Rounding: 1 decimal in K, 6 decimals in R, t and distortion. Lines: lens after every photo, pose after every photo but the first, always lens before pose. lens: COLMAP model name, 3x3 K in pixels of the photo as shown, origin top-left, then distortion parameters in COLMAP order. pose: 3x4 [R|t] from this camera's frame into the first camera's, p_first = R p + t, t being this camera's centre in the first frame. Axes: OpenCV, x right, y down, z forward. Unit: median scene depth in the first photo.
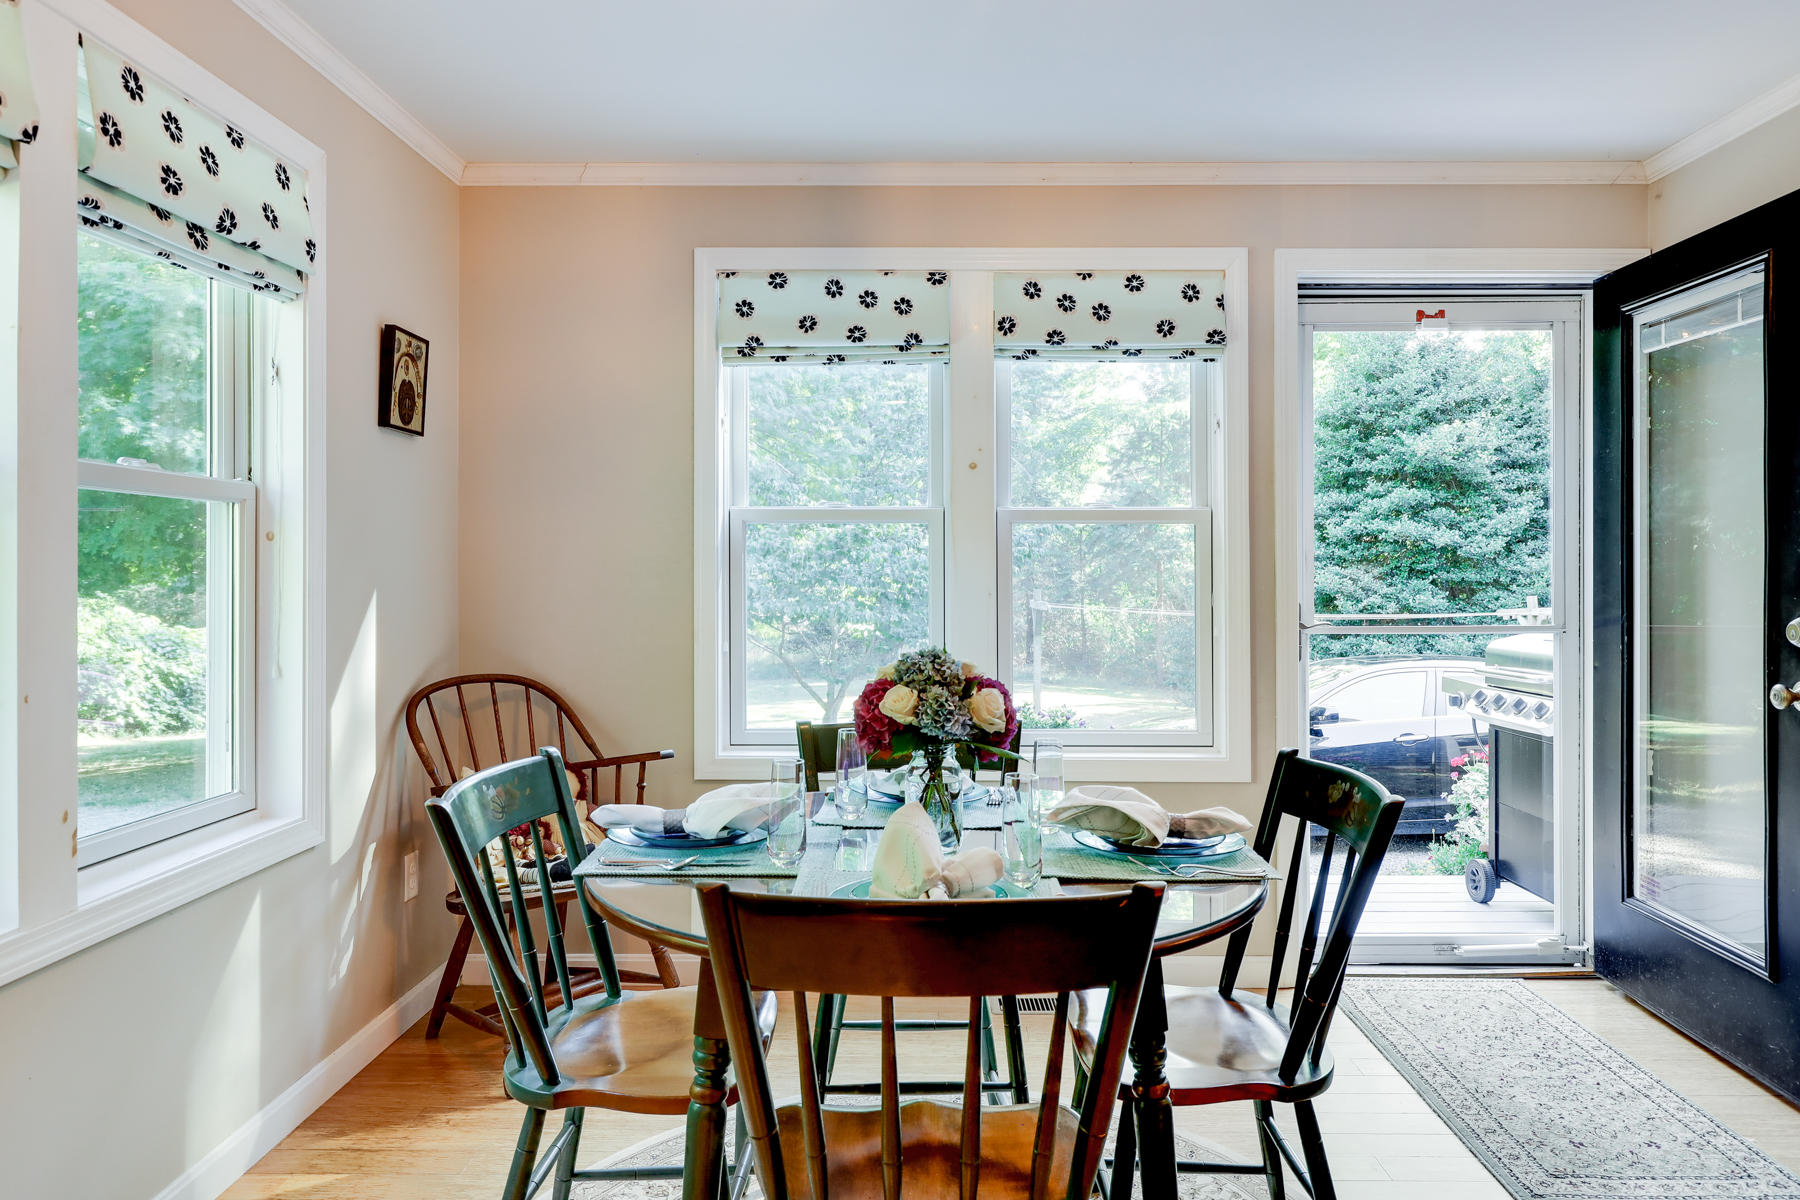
lens RADIAL K [[1162.7, 0, 913.6], [0, 1162.7, 570.6], [0, 0, 1]] dist [0.007251, -0.003167]
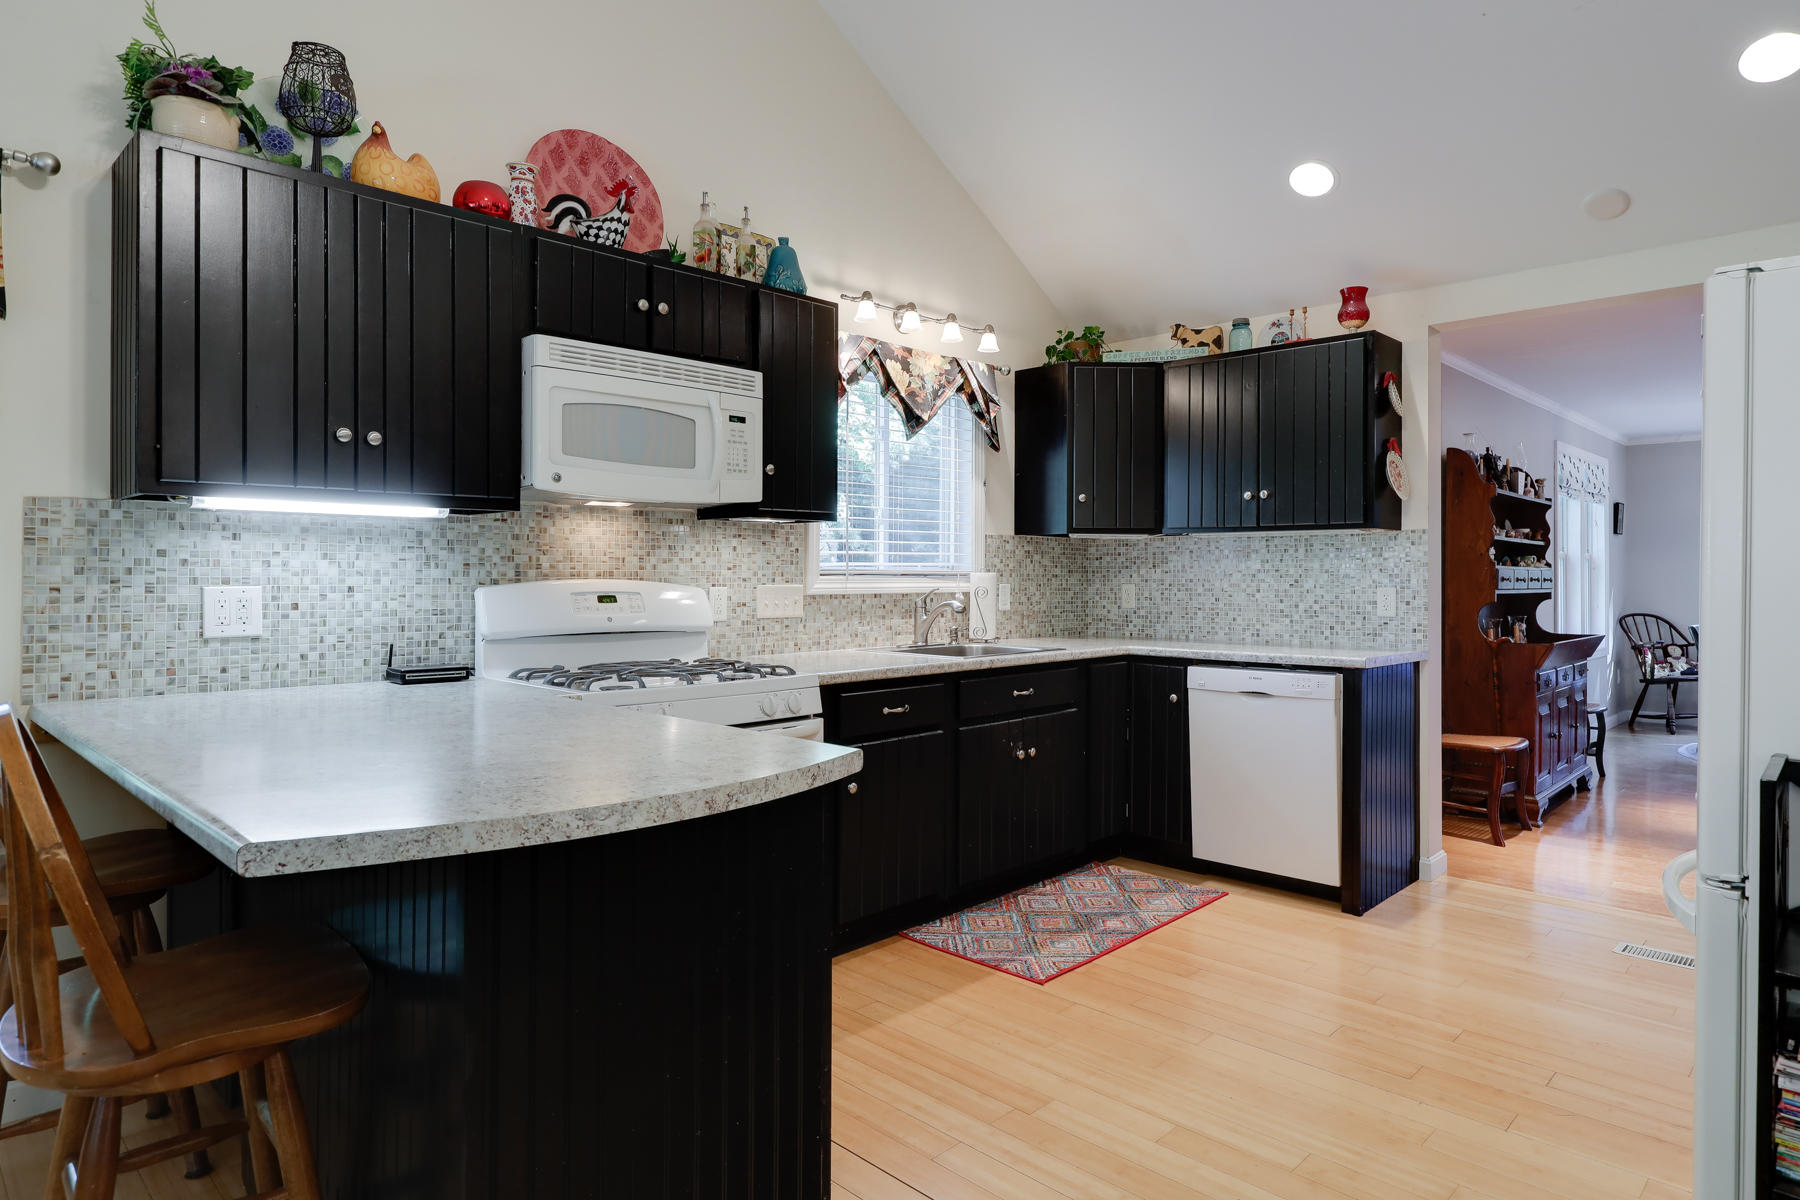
lens RADIAL K [[1041.7, 0, 919.5], [0, 1041.7, 569.7], [0, 0, 1]] dist [-0.003775, -0.000004]
pose [[0.731675, -0.004772, -0.681637, 0.089121], [-0.001402, 0.999963, -0.008505, 0.003438], [0.681652, 0.007178, 0.731641, -2.133858]]
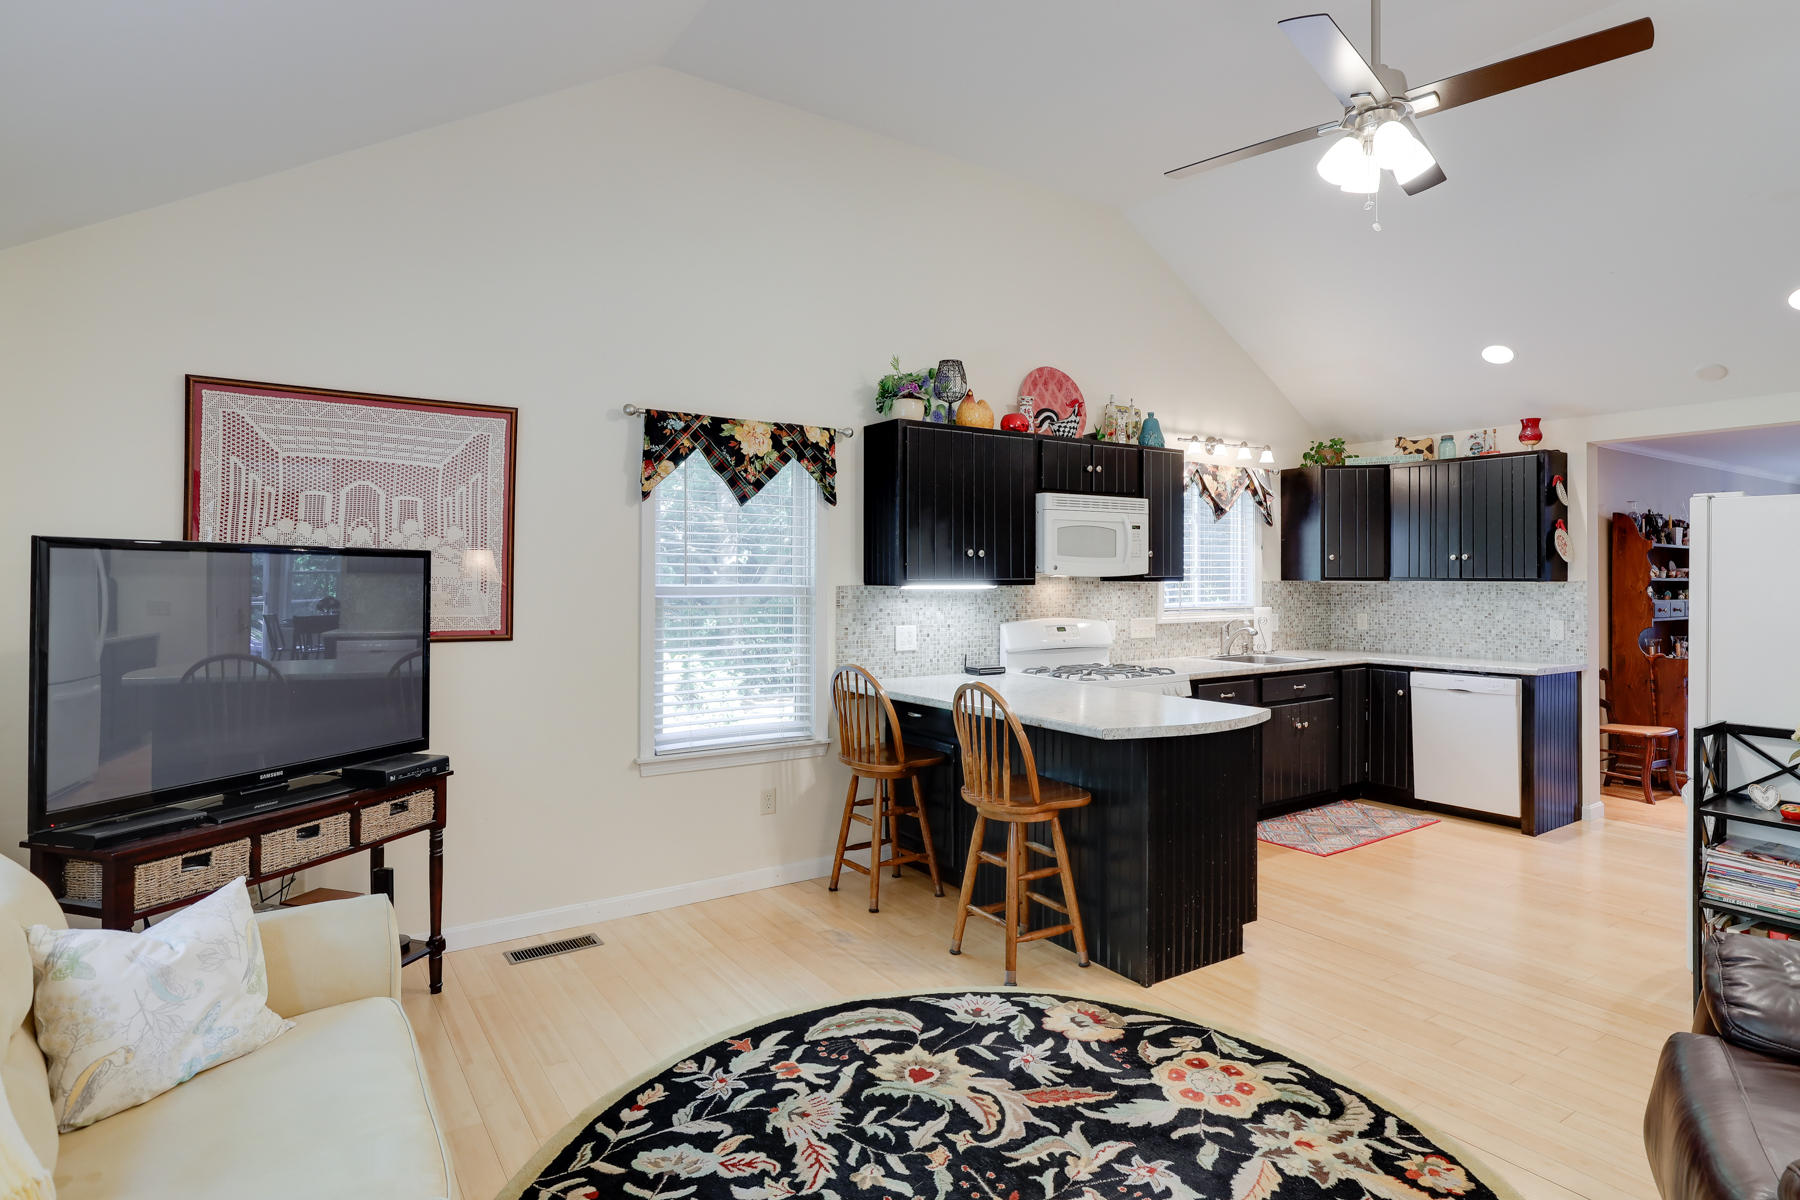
lens RADIAL K [[957.3, 0, 919.1], [0, 957.3, 568.2], [0, 0, 1]] dist [0.001234, -0.002270]
pose [[0.581135, -0.009859, -0.813747, 0.372962], [0.000269, 0.999929, -0.011922, -0.059814], [0.813807, 0.006709, 0.581096, -2.742175]]
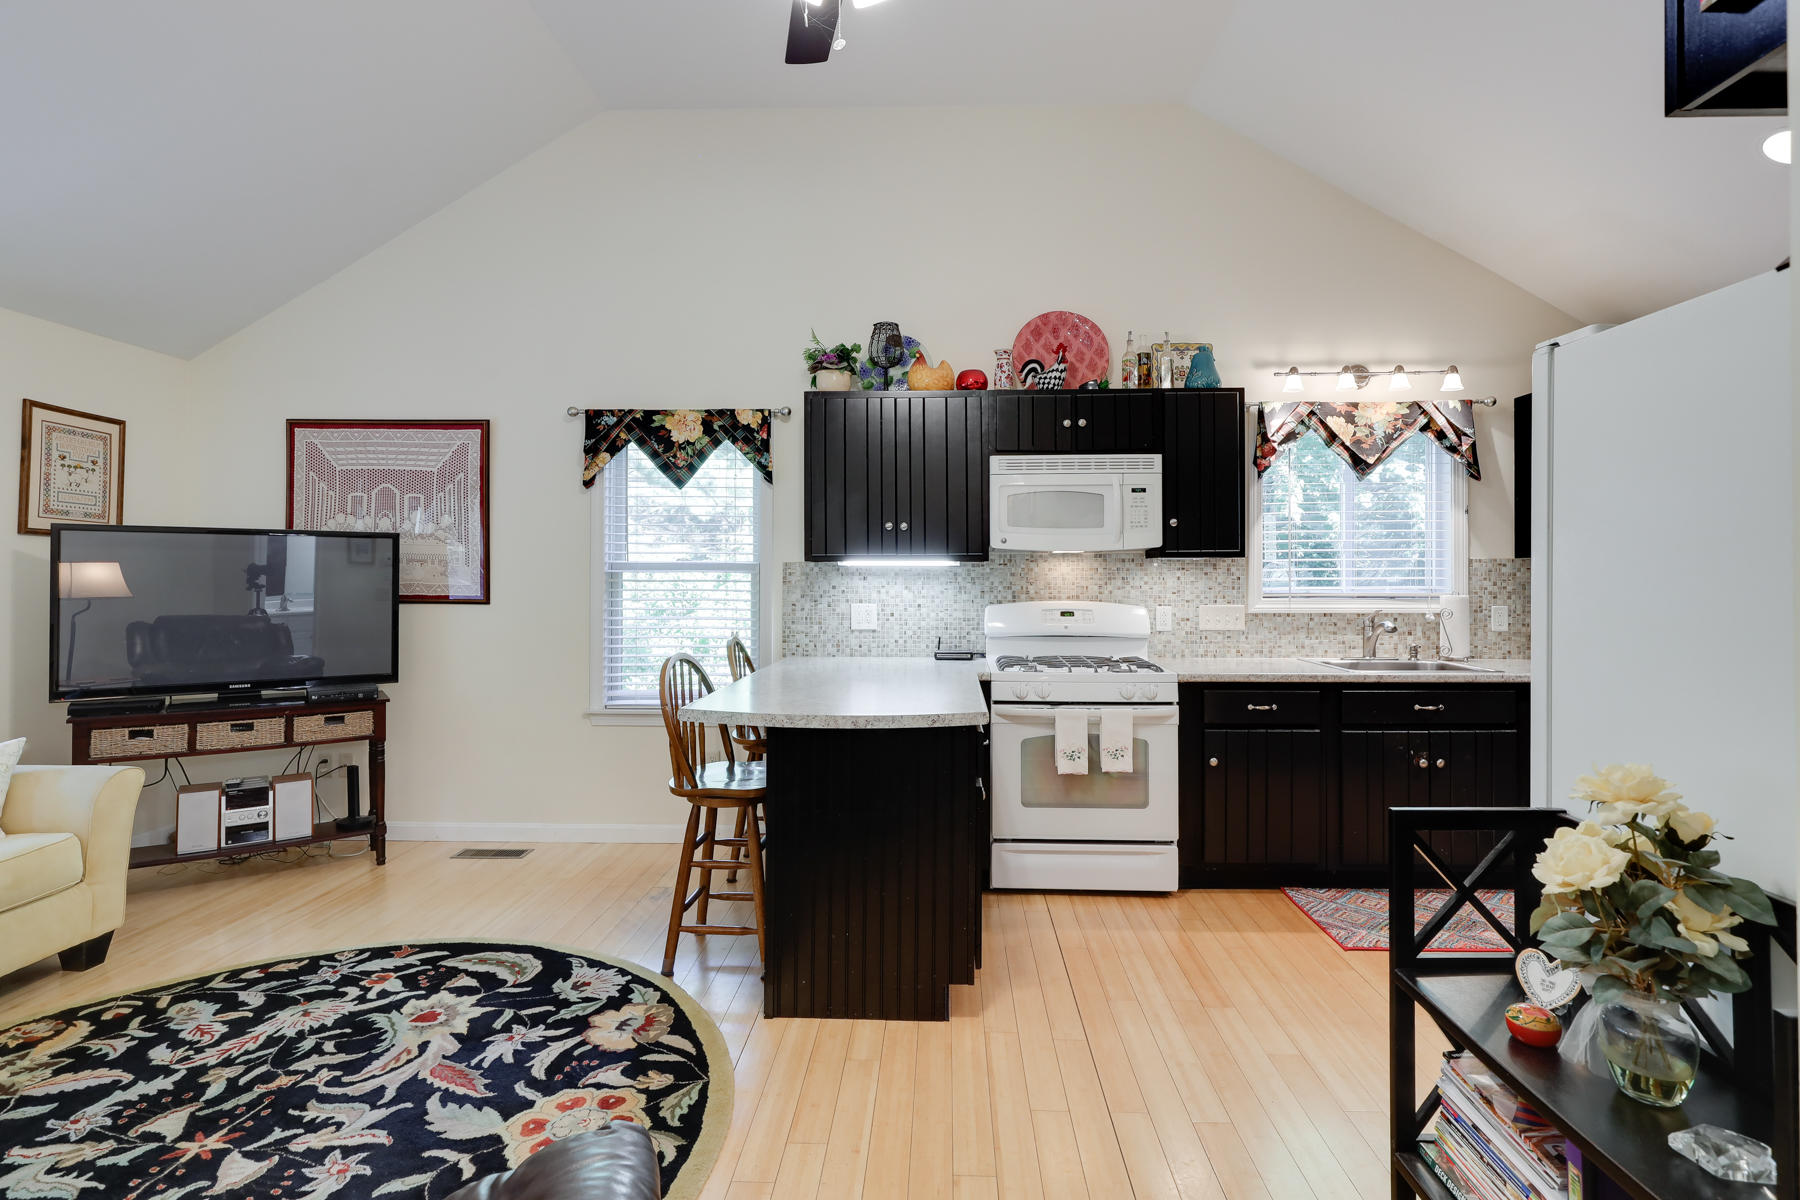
lens RADIAL K [[897.7, 0, 916.4], [0, 897.7, 568.6], [0, 0, 1]] dist [0.007960, -0.000789]
pose [[-0.019616, -0.011119, -0.999746, 0.500688], [-0.001625, 0.999937, -0.011090, -0.027389], [0.999806, 0.001407, -0.019633, -1.809906]]
